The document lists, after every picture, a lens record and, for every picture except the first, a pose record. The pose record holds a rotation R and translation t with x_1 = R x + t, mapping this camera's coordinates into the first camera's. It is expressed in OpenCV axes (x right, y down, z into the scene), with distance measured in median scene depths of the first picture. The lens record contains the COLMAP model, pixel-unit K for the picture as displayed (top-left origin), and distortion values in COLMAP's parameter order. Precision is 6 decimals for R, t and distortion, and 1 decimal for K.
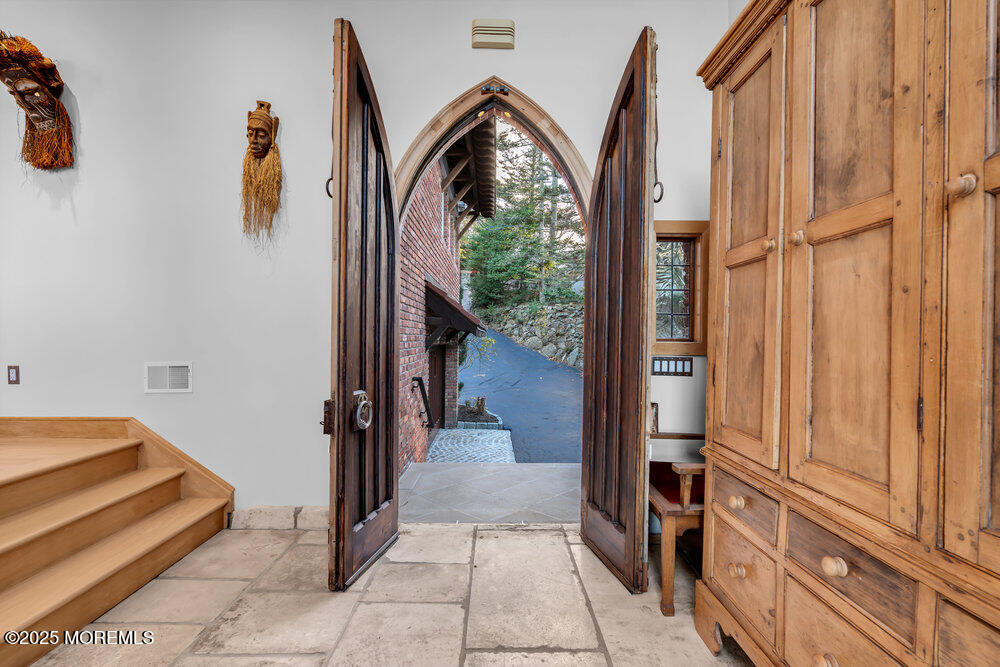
lens RADIAL K [[446.8, 0, 499.4], [0, 446.8, 340.2], [0, 0, 1]] dist [0.011332, 0.000450]
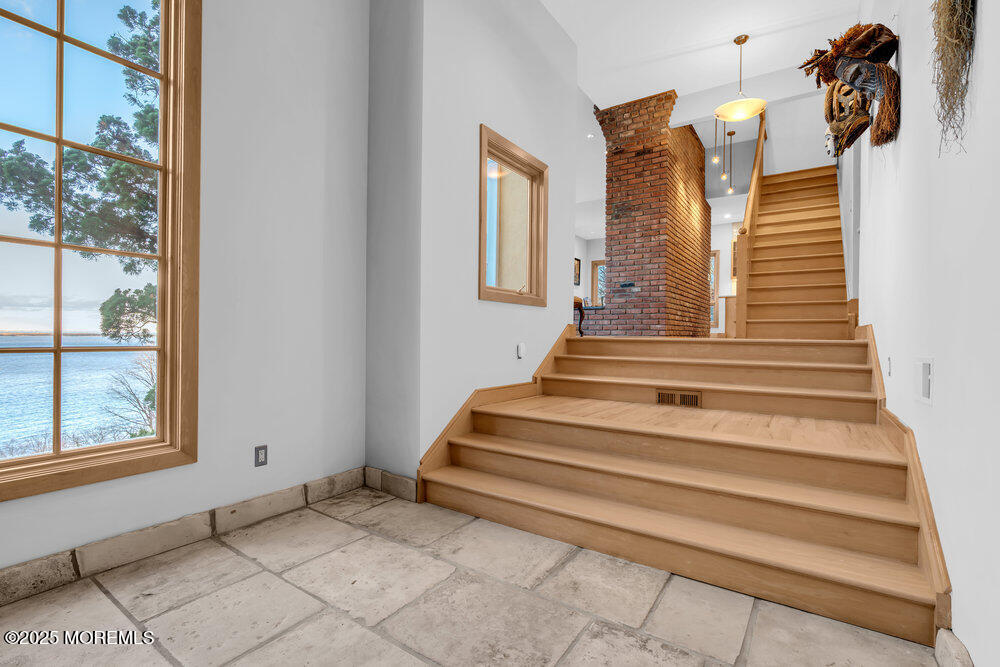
lens RADIAL K [[446.8, 0, 497.9], [0, 446.8, 335.2], [0, 0, 1]] dist [0.011332, 0.000450]
pose [[-0.574427, -0.011801, -0.818471, 0.271684], [-0.003340, 0.999922, -0.012073, 0.041531], [0.818549, -0.004201, -0.574421, 1.270412]]
